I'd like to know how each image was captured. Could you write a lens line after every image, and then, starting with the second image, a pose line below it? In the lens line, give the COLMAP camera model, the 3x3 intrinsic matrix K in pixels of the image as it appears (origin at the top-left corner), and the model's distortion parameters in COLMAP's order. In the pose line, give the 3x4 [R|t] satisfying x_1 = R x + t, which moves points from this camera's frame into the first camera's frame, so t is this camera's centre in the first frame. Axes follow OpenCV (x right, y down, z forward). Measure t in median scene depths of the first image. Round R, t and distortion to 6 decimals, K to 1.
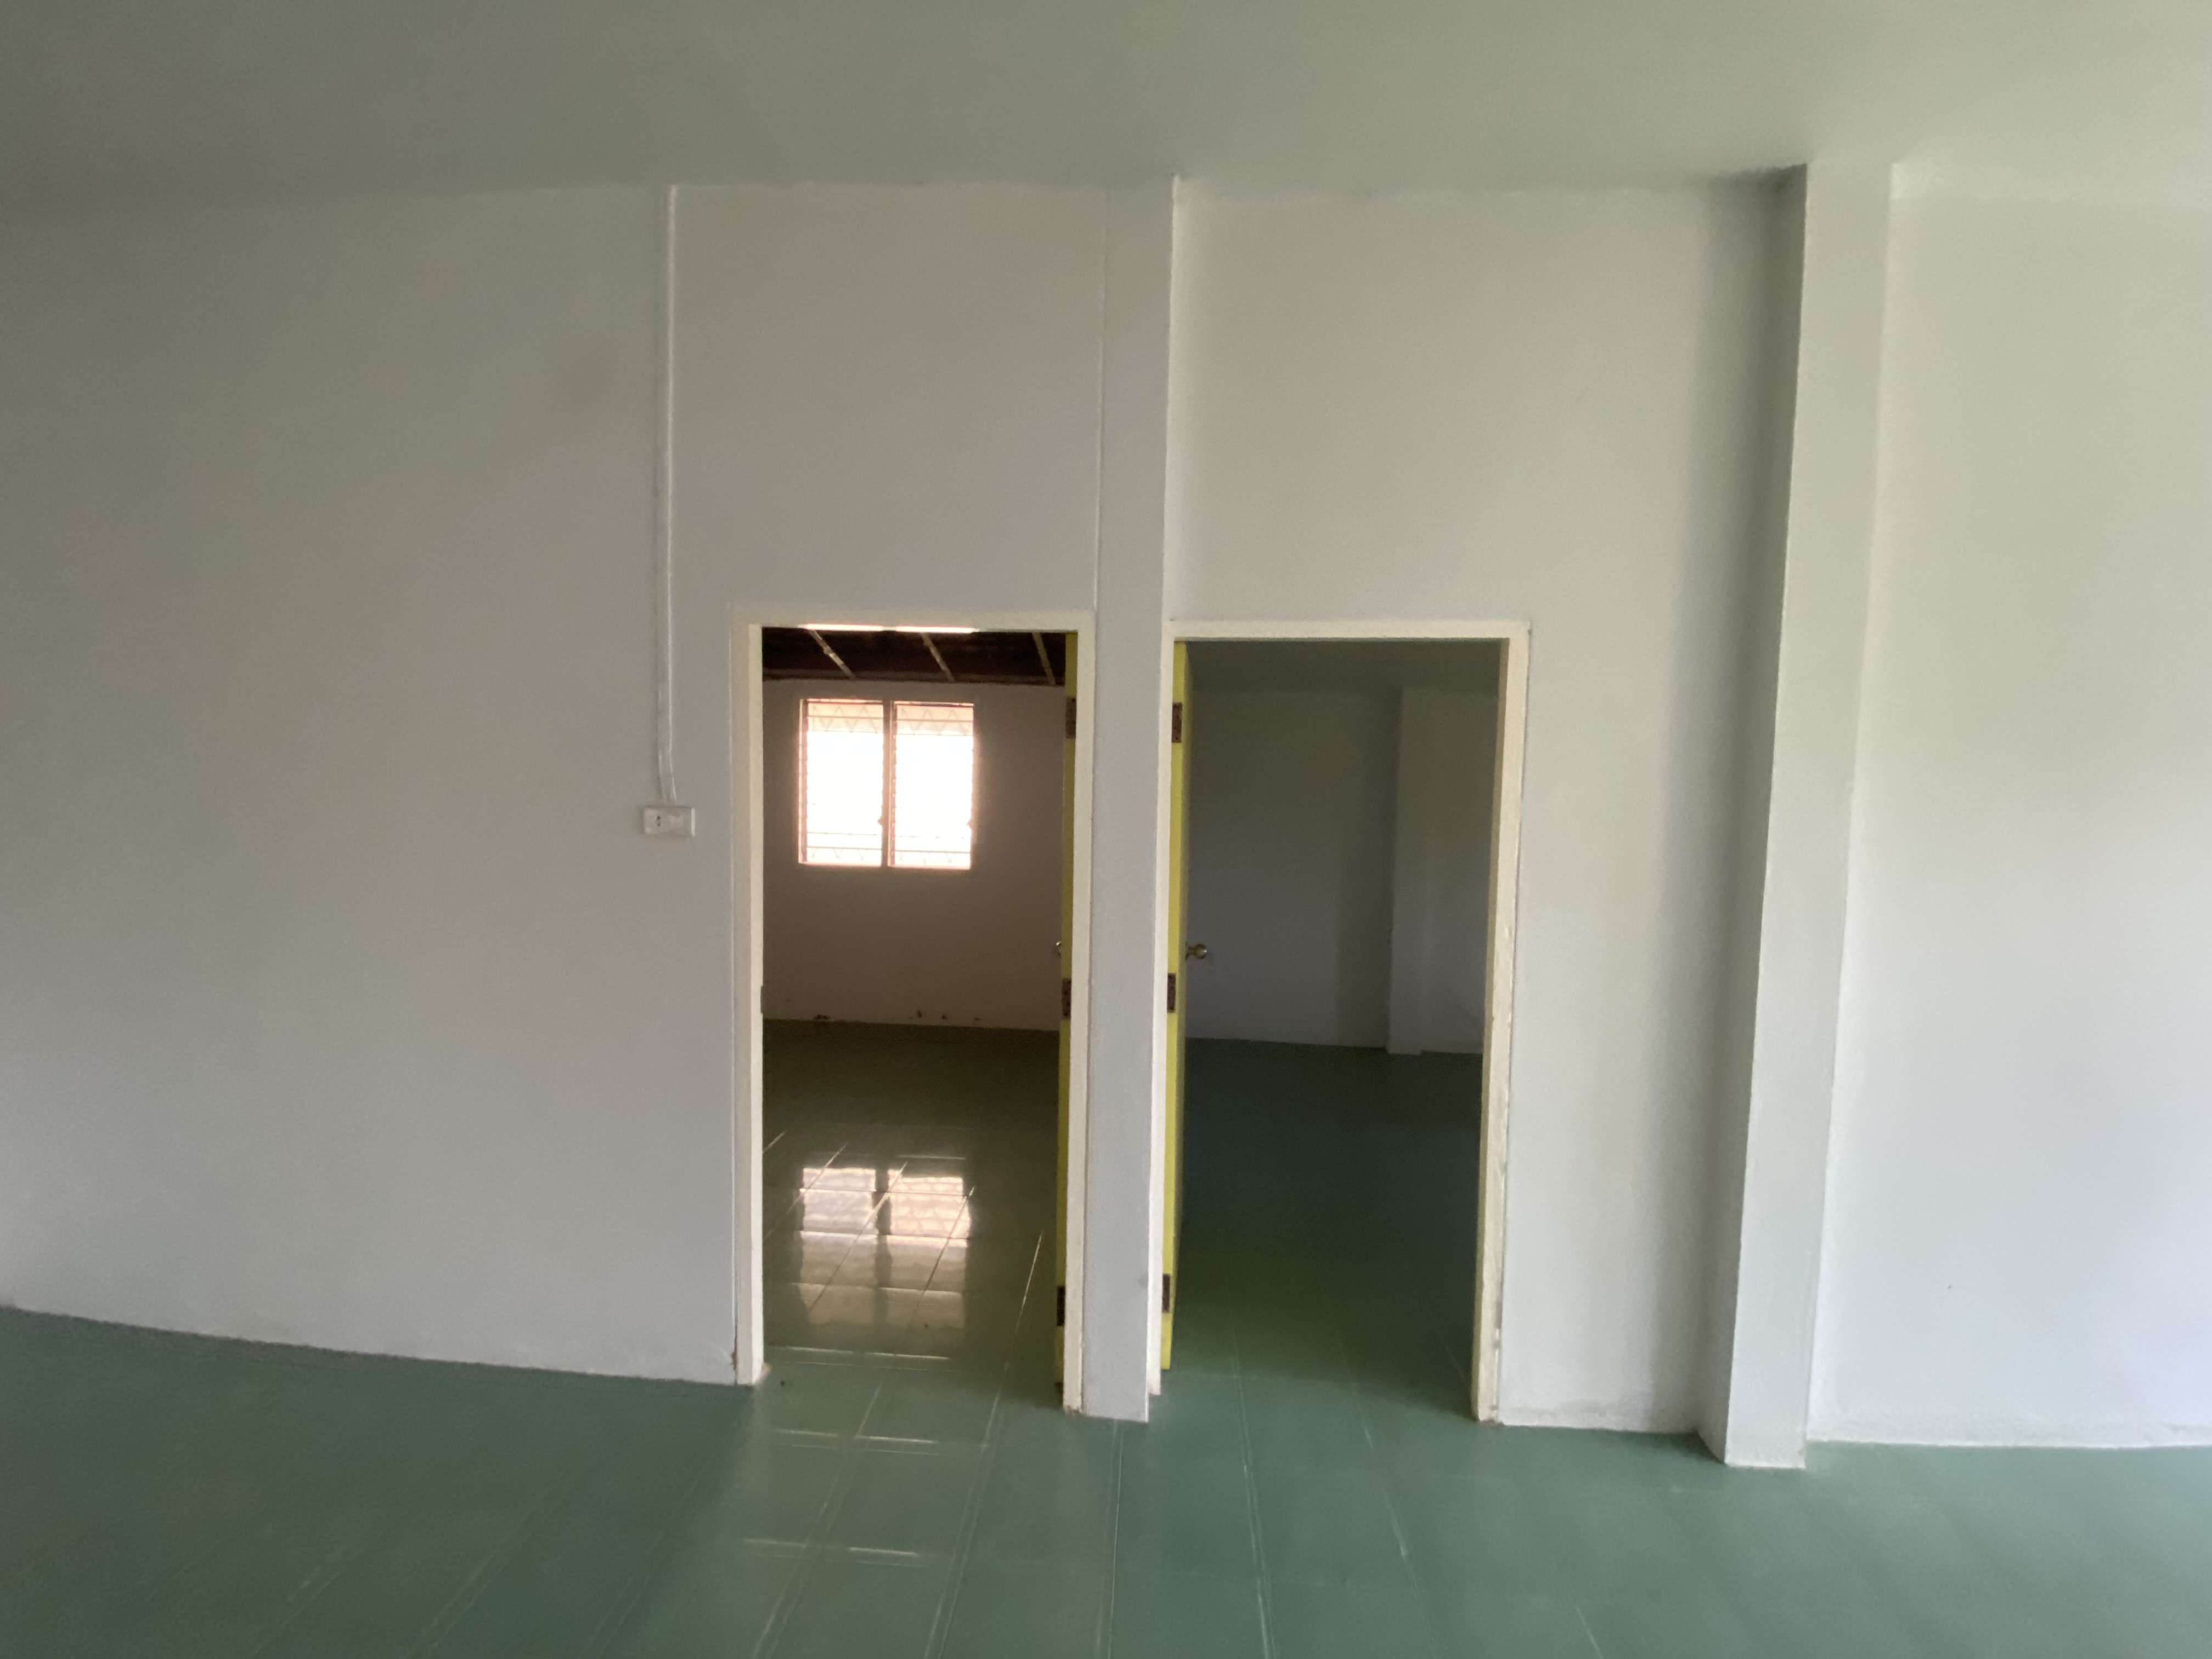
lens RADIAL K [[889.2, 0, 1110.2], [0, 889.2, 827.8], [0, 0, 1]] dist [0.004819, -0.000016]
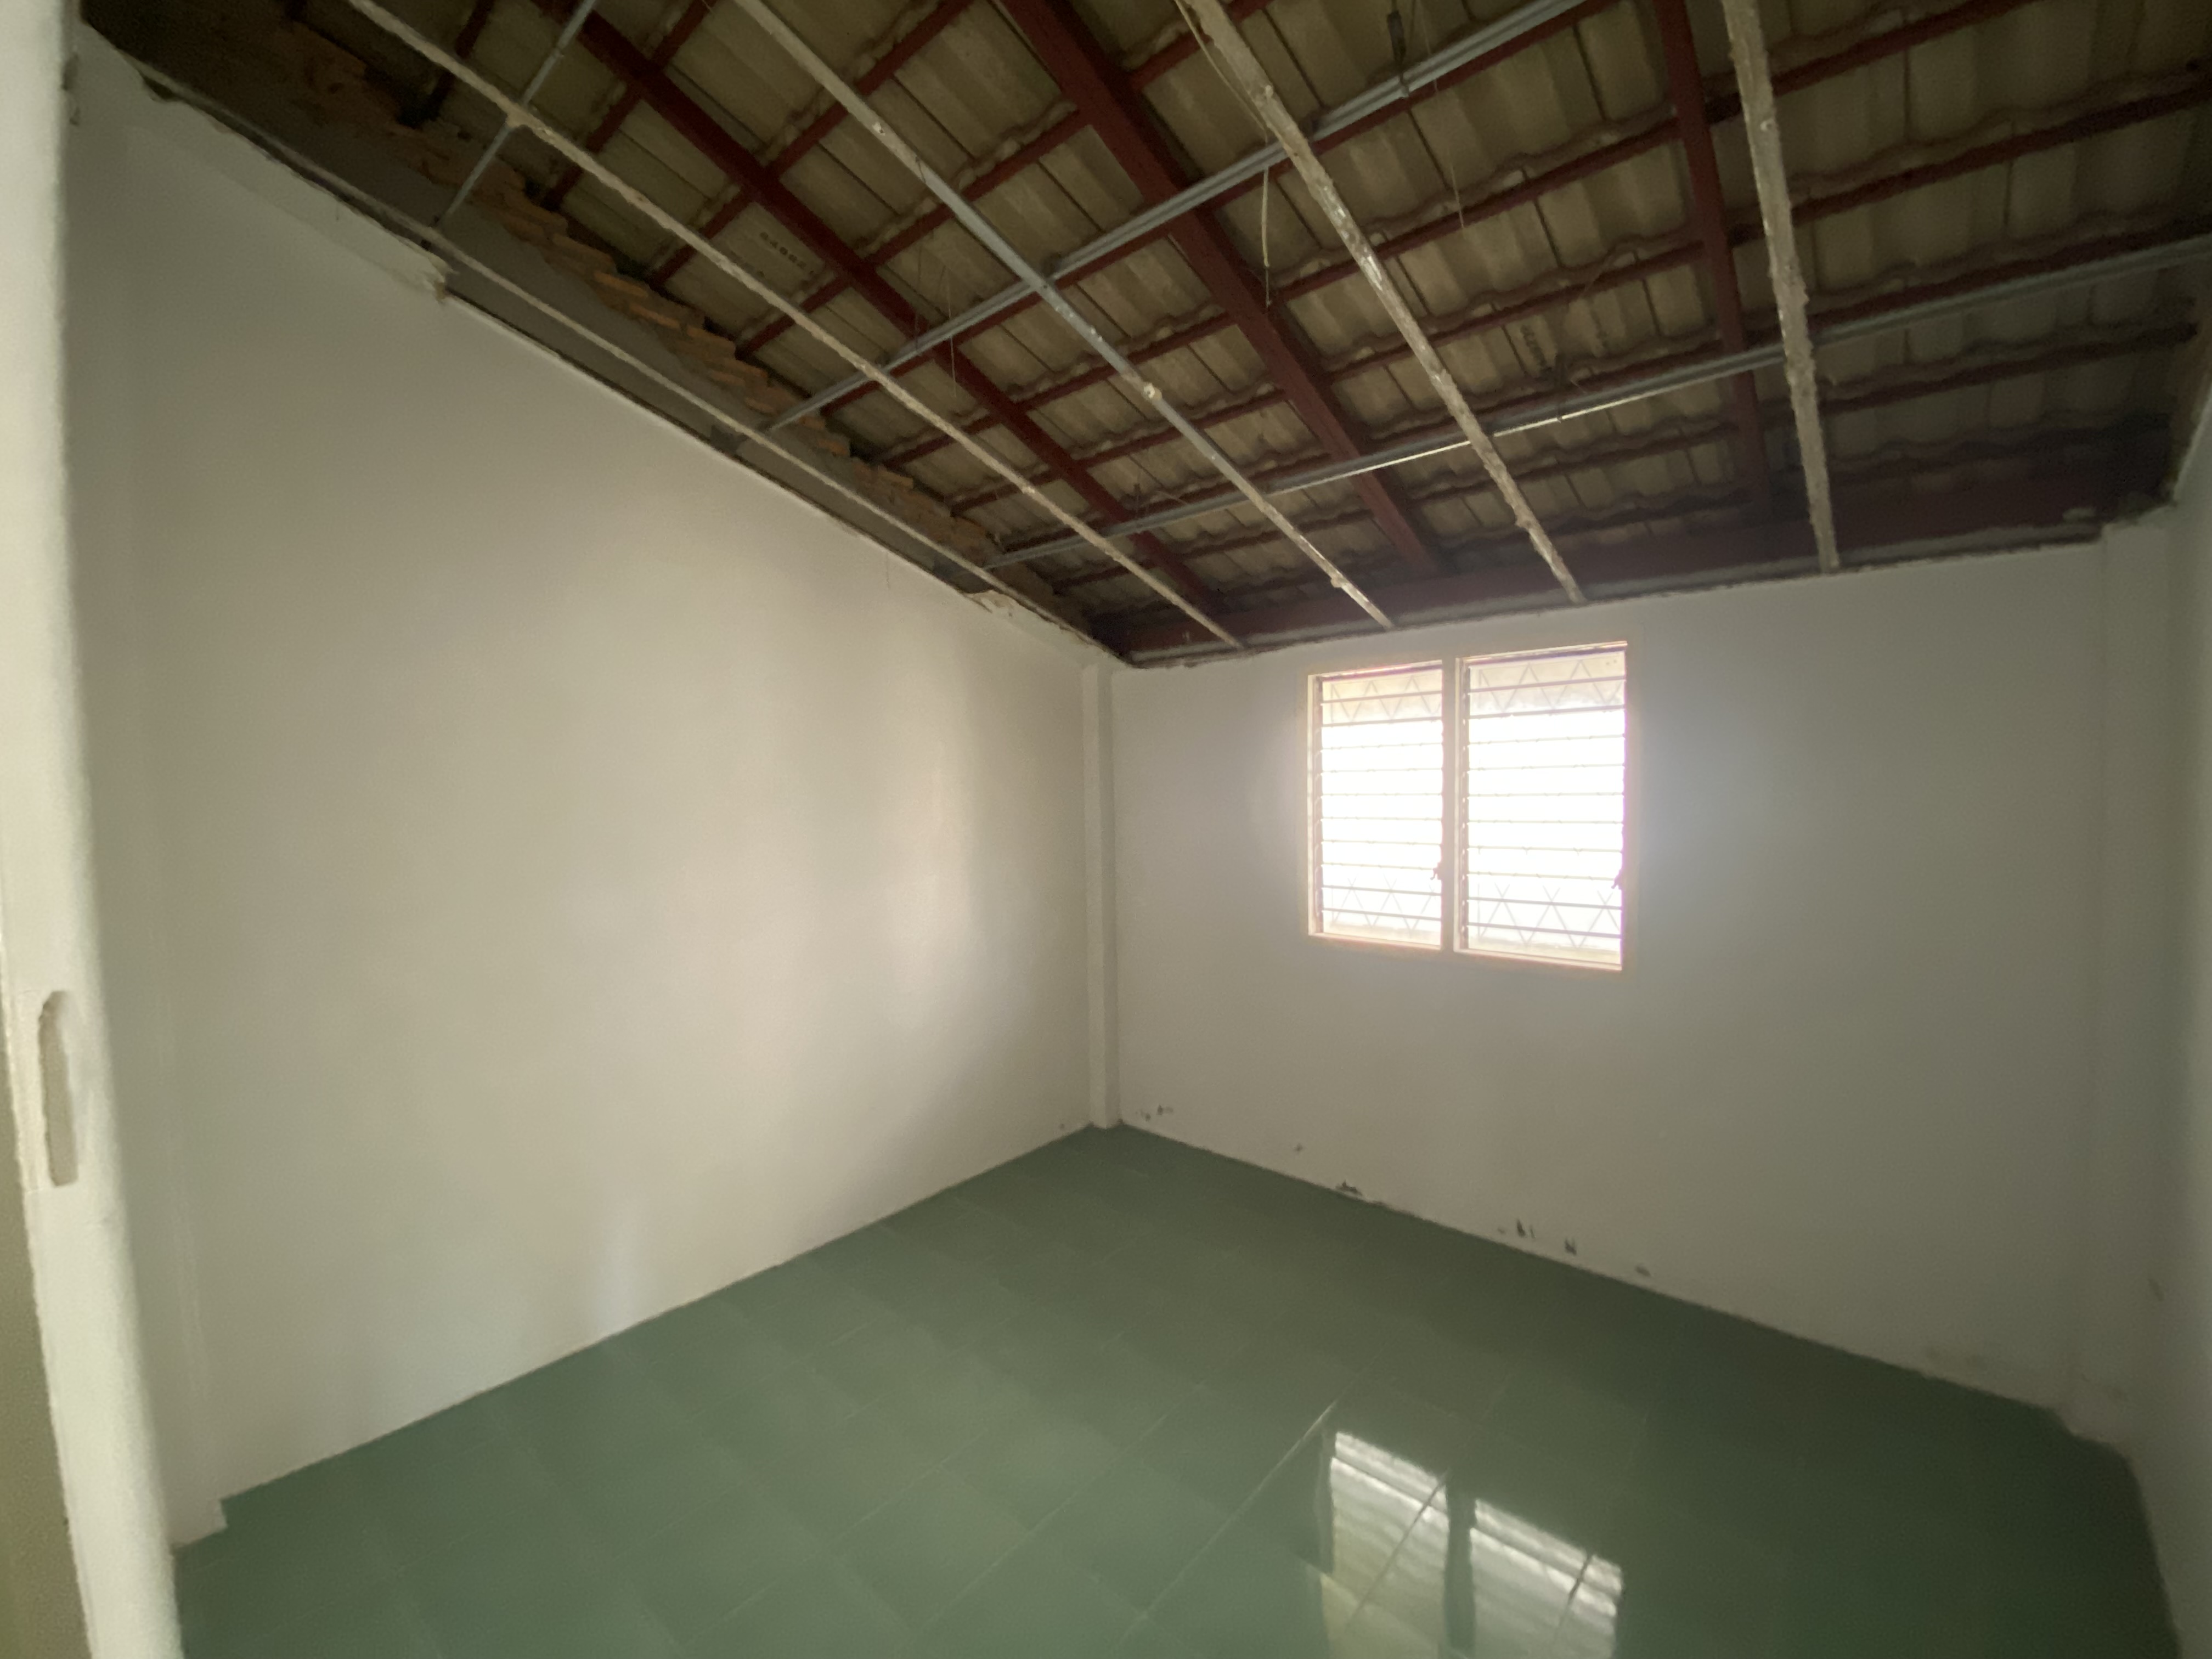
lens RADIAL K [[889.2, 0, 1107.6], [0, 889.2, 828.2], [0, 0, 1]] dist [0.004819, -0.000016]
pose [[0.798761, -0.012833, -0.601511, -0.084251], [0.002464, 0.999834, -0.018058, -0.025187], [0.601643, 0.012942, 0.798660, 0.412428]]
